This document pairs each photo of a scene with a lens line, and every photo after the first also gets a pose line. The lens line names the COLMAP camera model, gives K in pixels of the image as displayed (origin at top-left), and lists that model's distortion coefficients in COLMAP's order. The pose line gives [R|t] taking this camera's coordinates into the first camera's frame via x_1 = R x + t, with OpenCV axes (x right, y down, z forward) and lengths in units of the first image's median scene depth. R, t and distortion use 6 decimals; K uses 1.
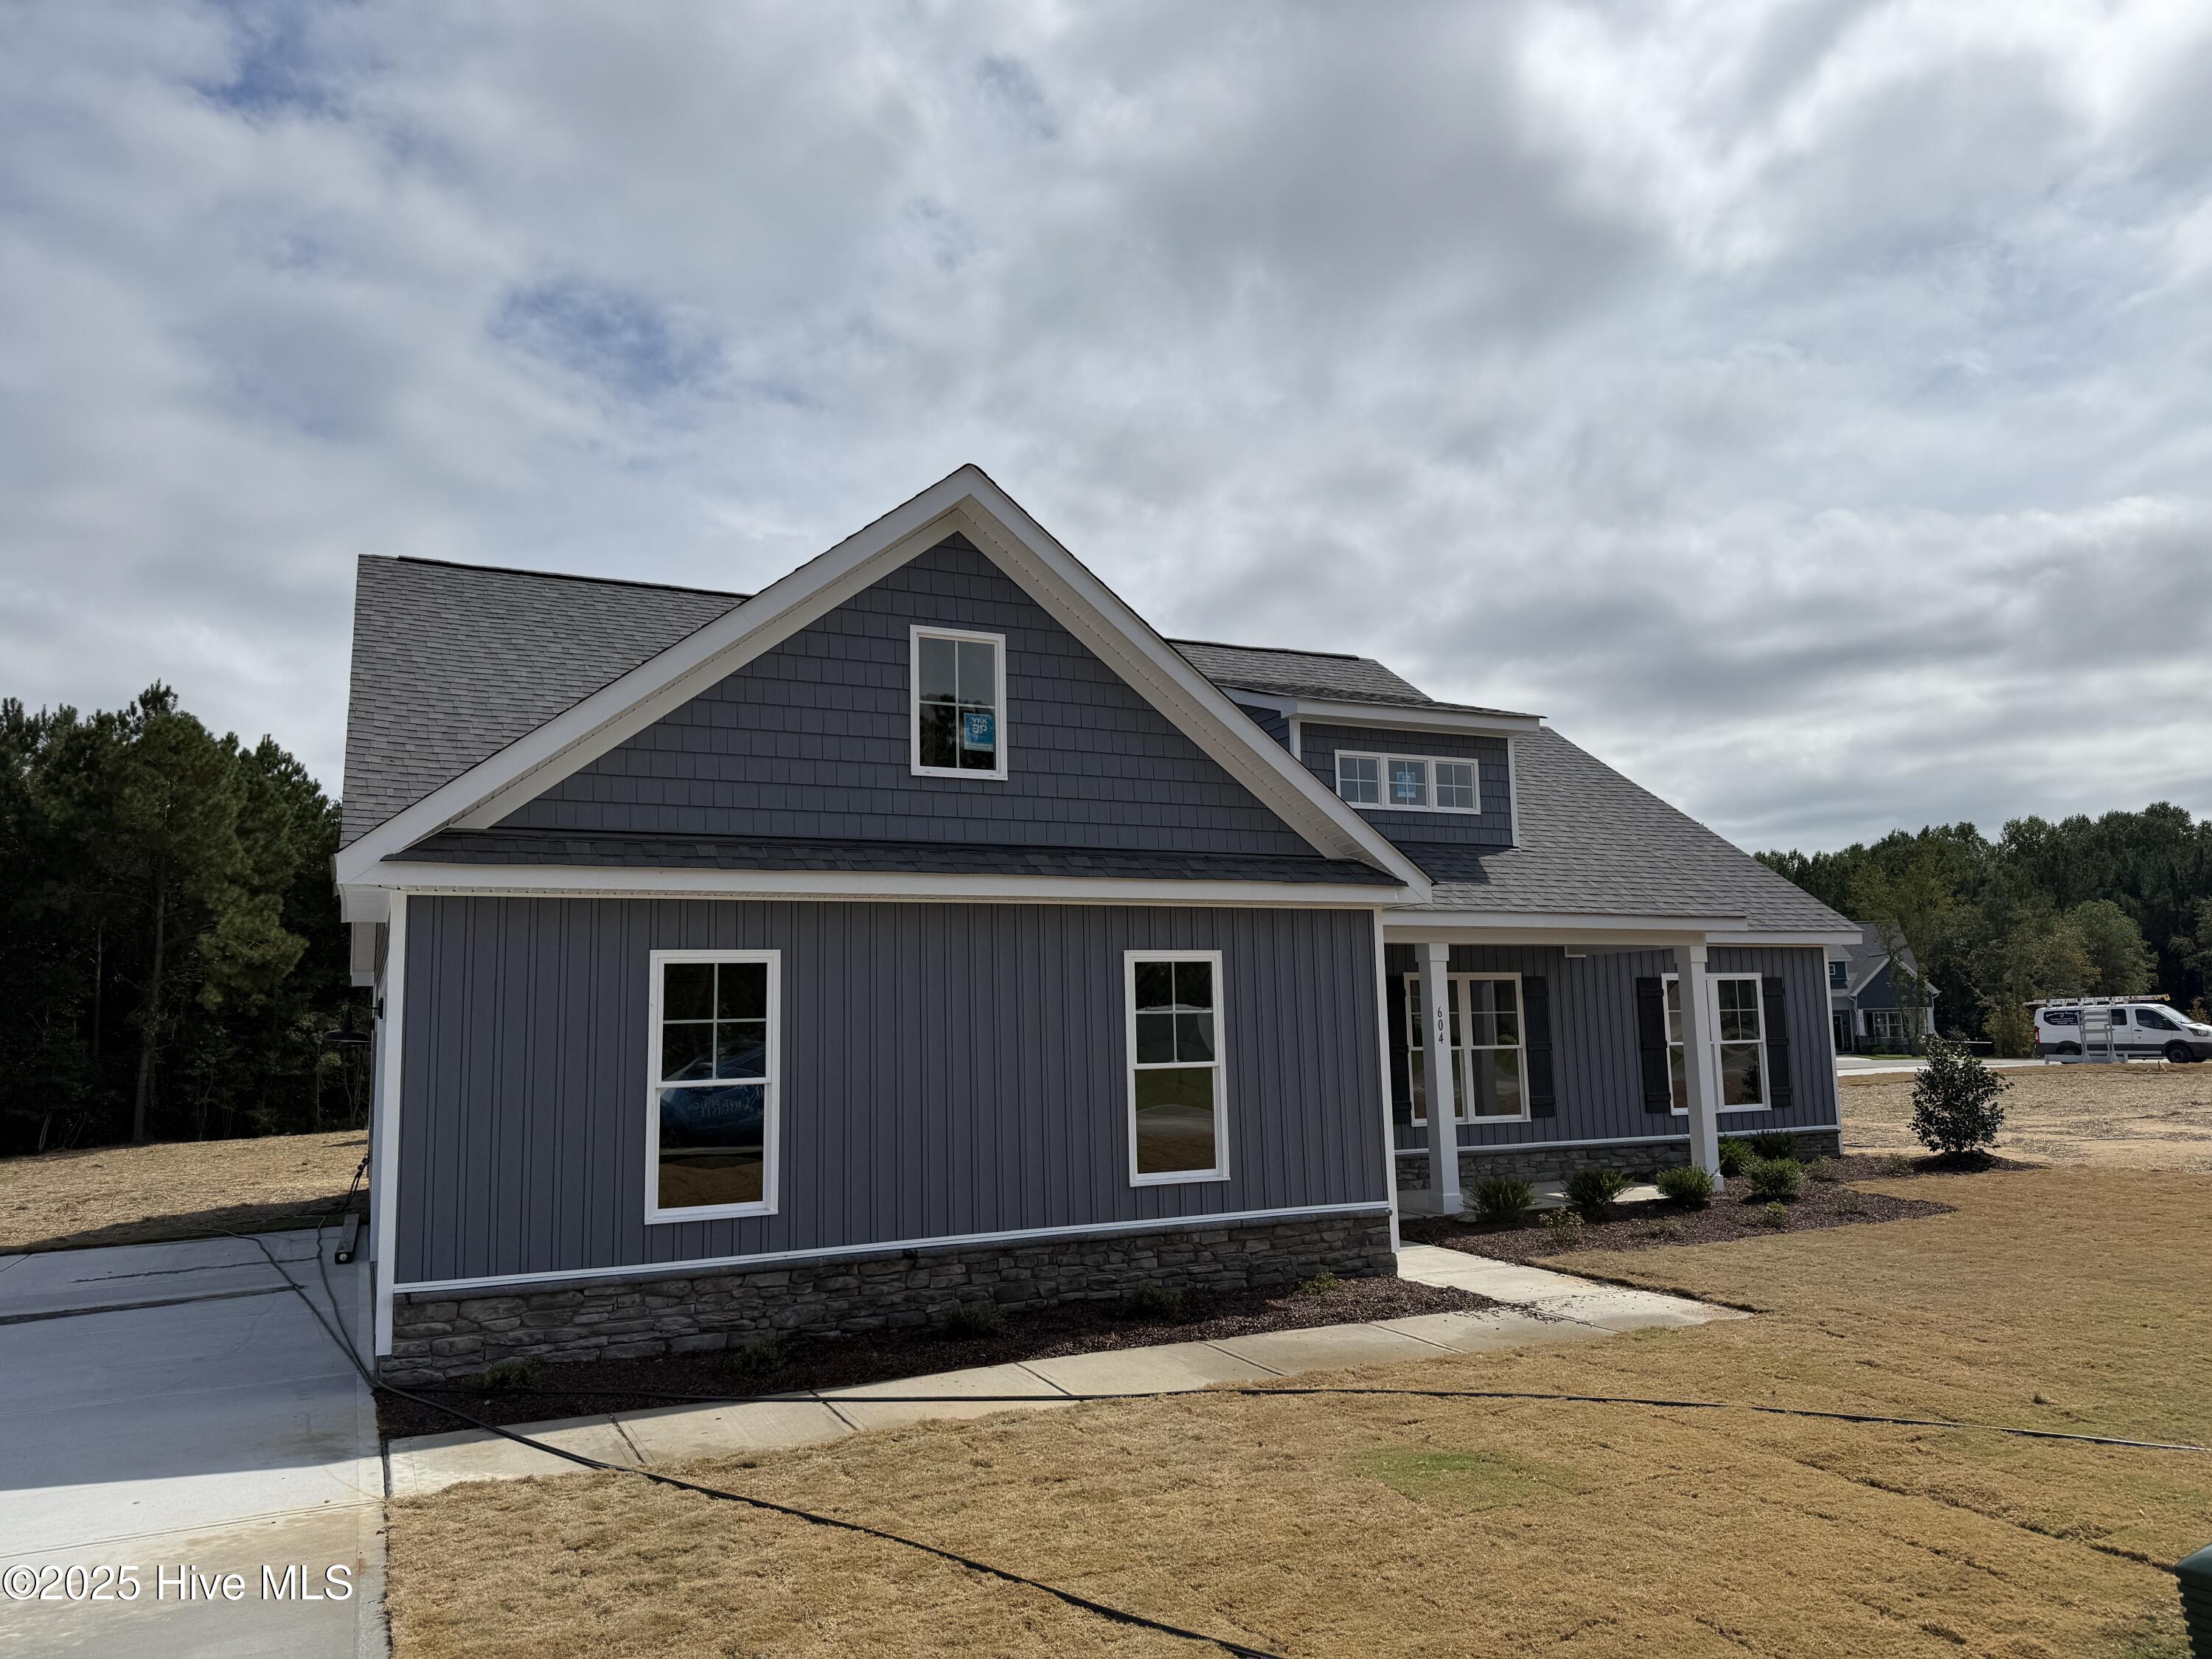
lens RADIAL K [[1546.9, 0, 1109.1], [0, 1546.9, 833.6], [0, 0, 1]] dist [0.066039, -0.084129]
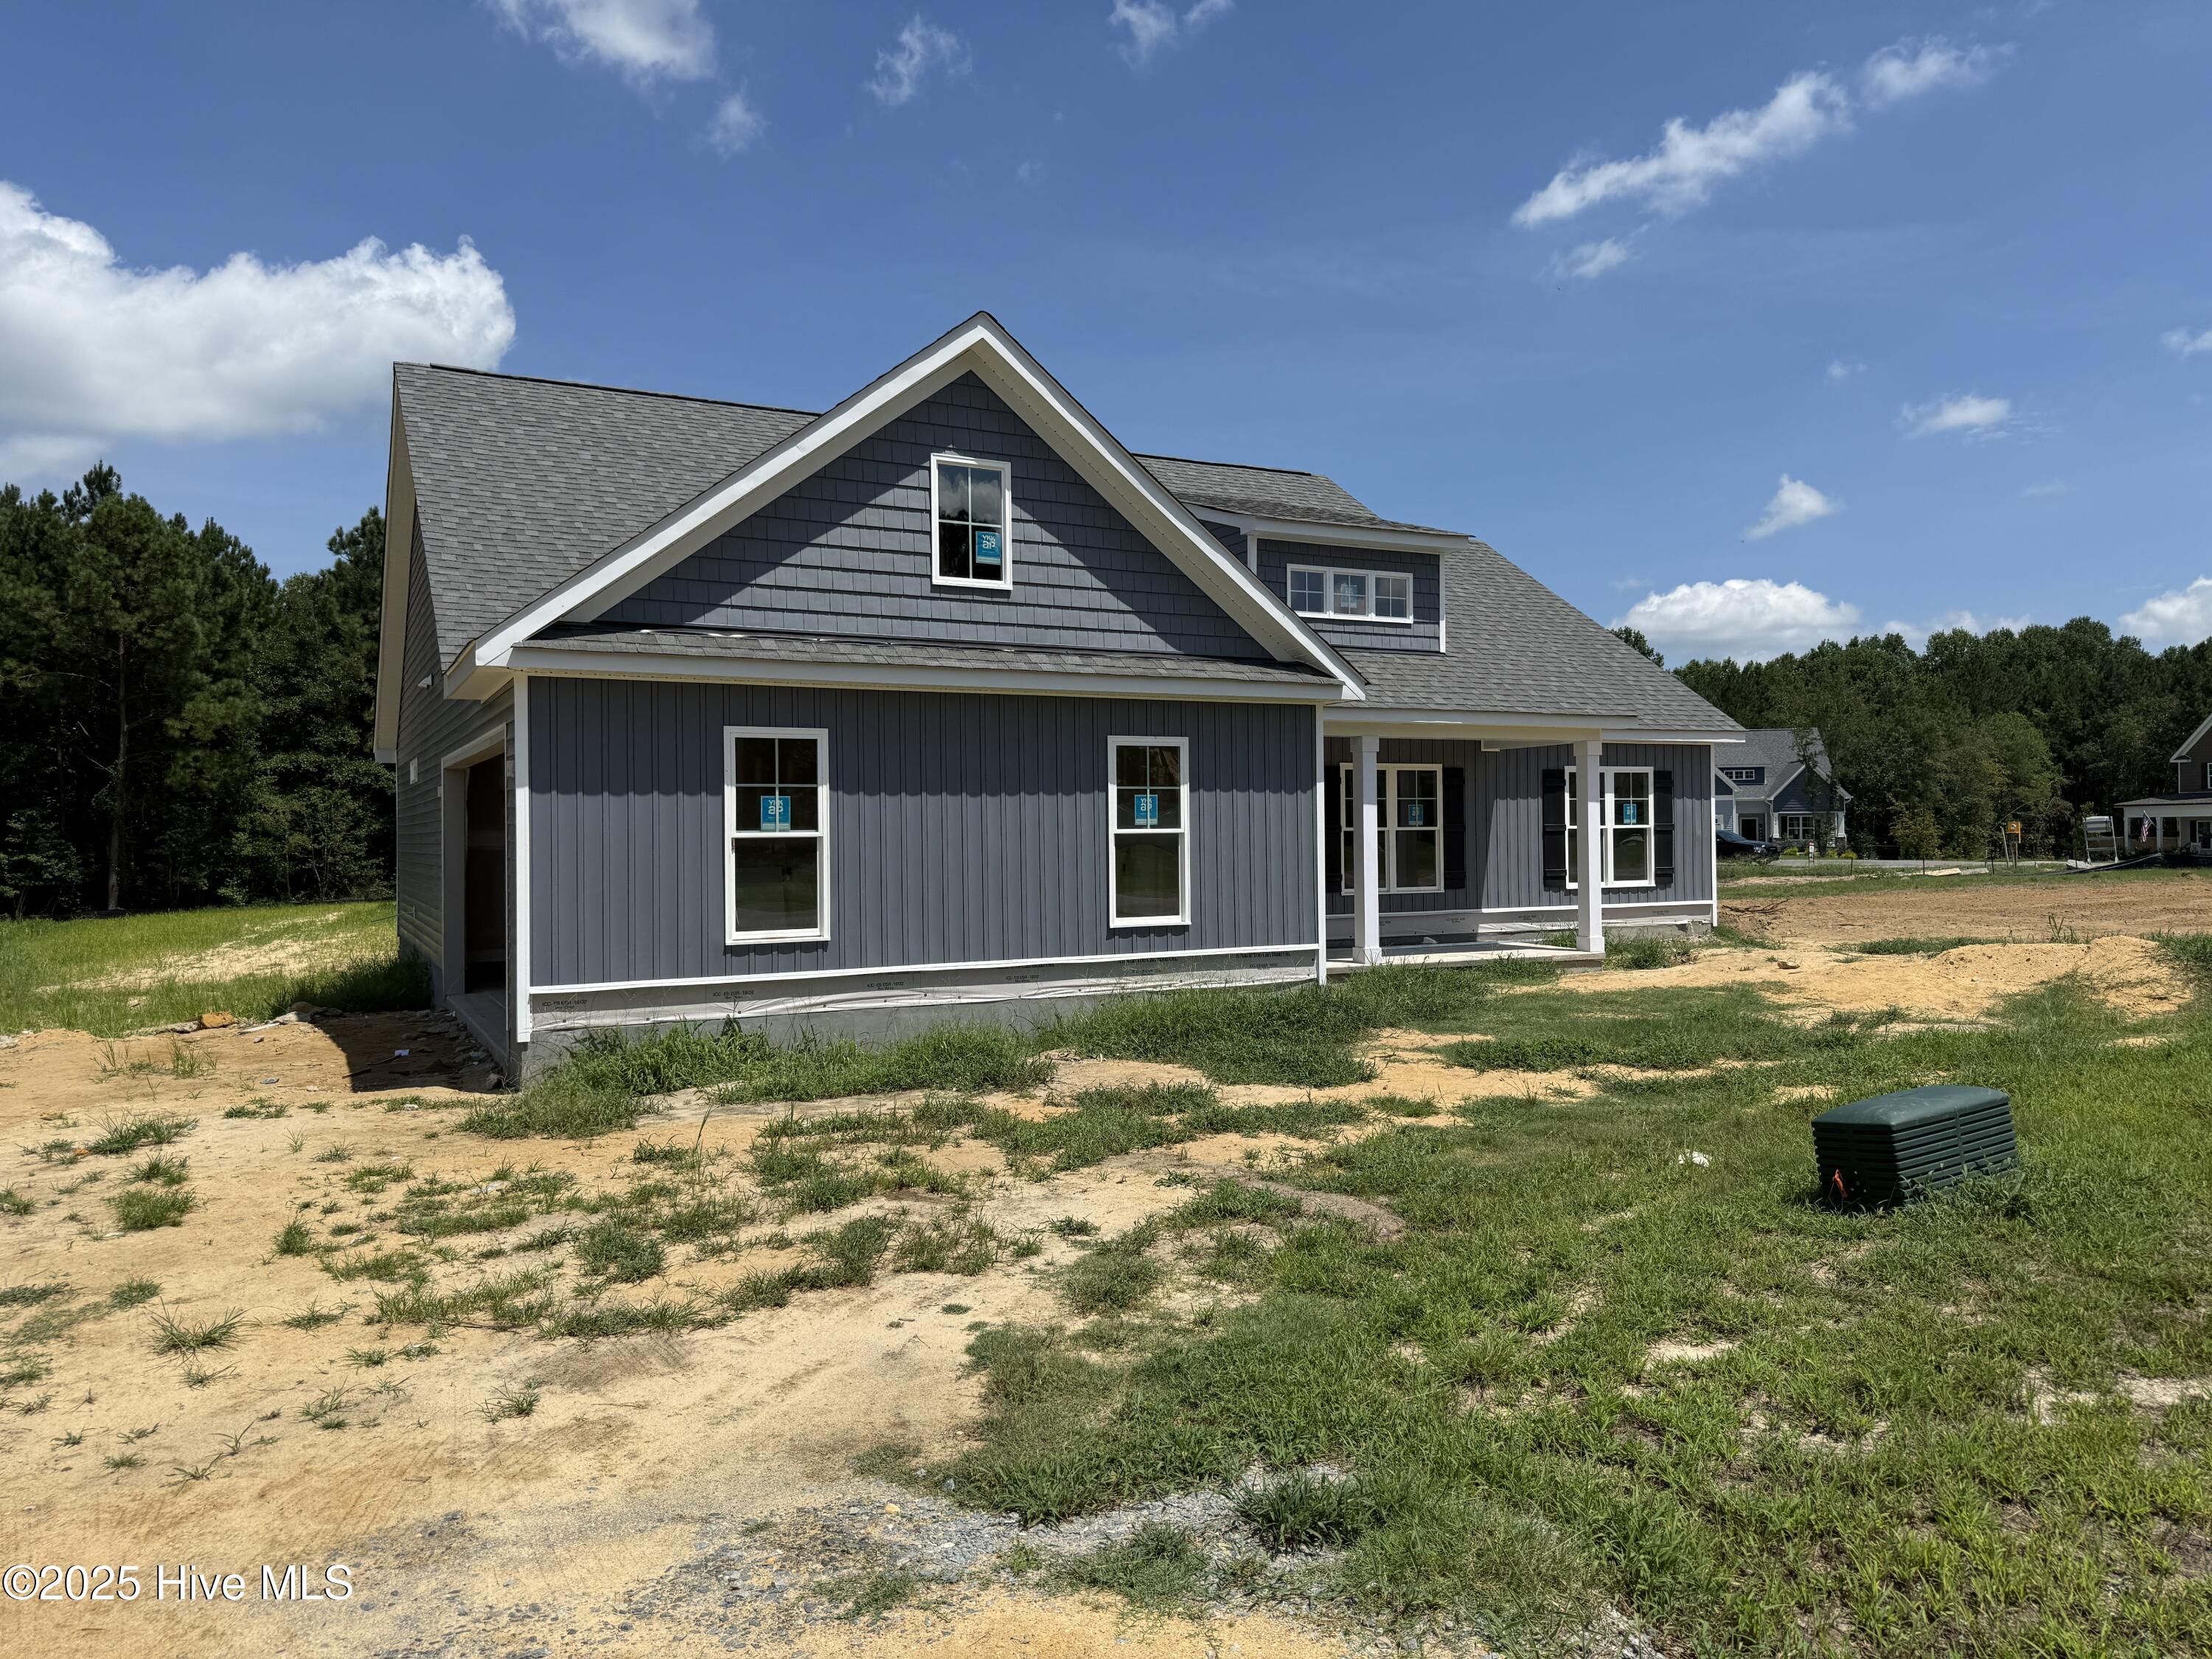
lens RADIAL K [[1546.9, 0, 1110.0], [0, 1546.9, 839.5], [0, 0, 1]] dist [0.066039, -0.084129]
pose [[0.999222, 0.011671, 0.037663, -0.022912], [-0.016528, 0.991200, 0.131334, -0.001342], [-0.035799, -0.131854, 0.990622, -0.139508]]
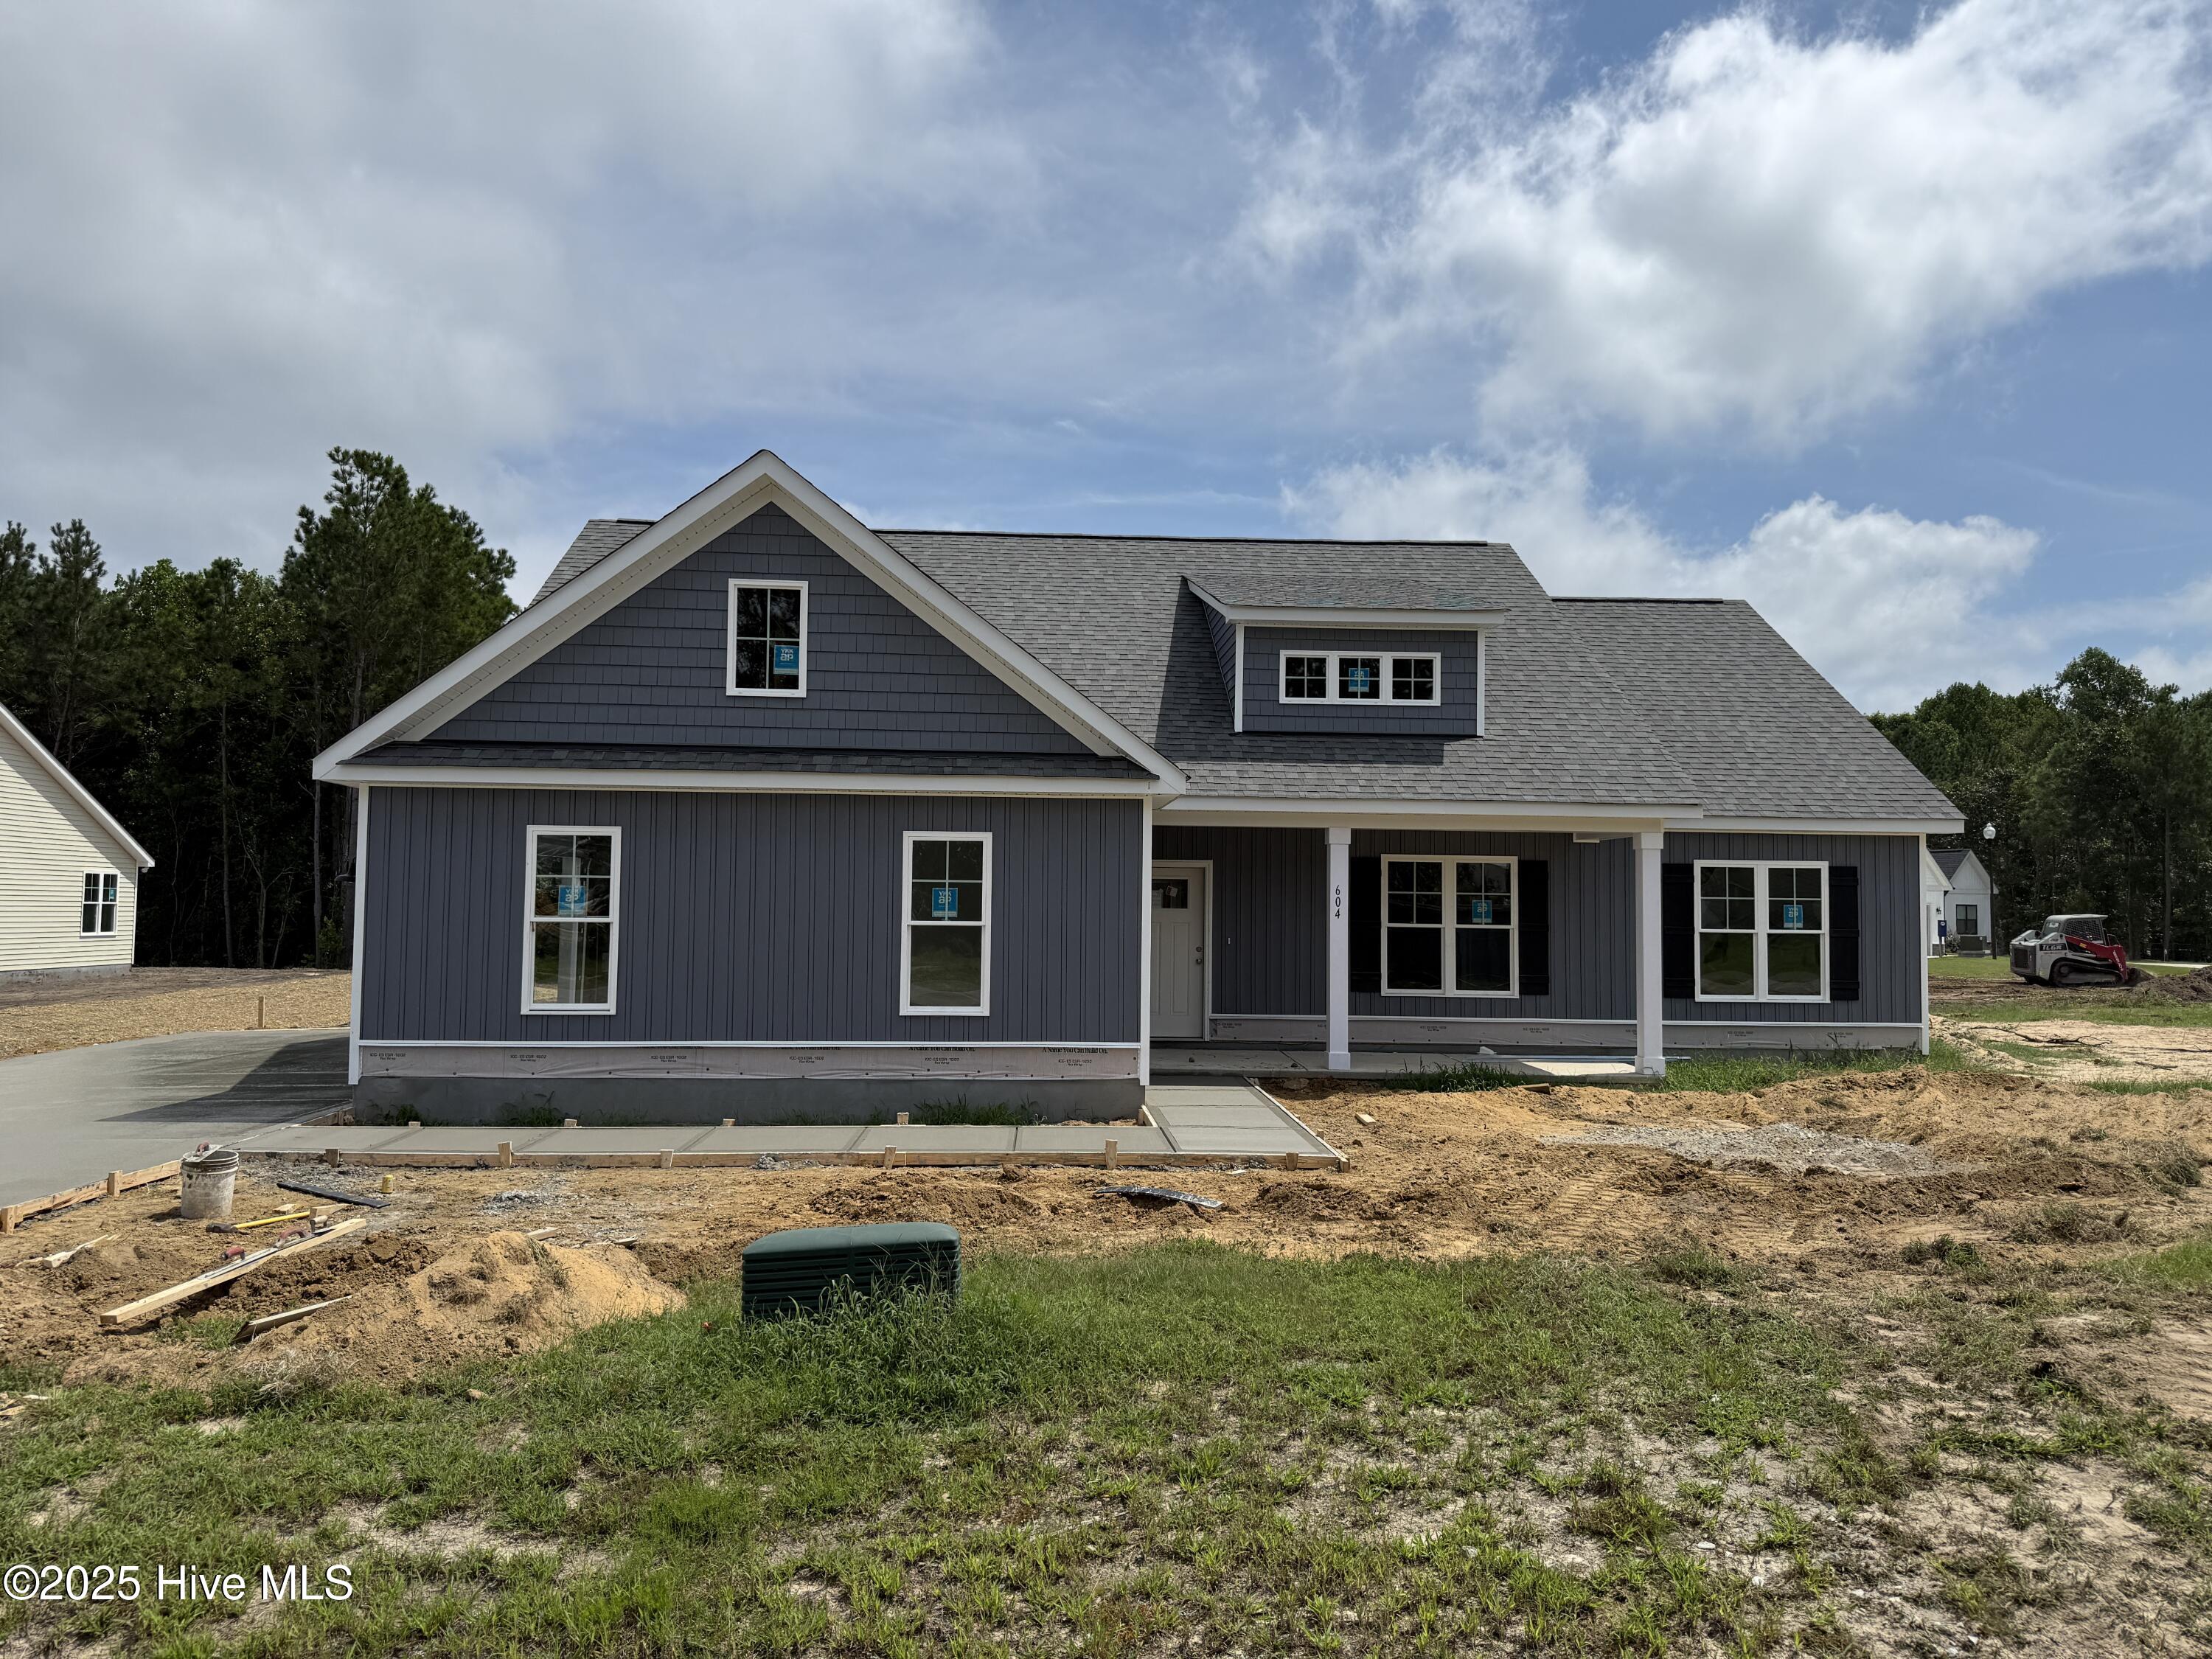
lens RADIAL K [[1546.9, 0, 1085.3], [0, 1546.9, 836.7], [0, 0, 1]] dist [0.066039, -0.084129]
pose [[0.924588, 0.016235, -0.380623, 0.435501], [0.015442, 0.996674, 0.080021, -0.012561], [0.380656, -0.079864, 0.921261, -0.070915]]
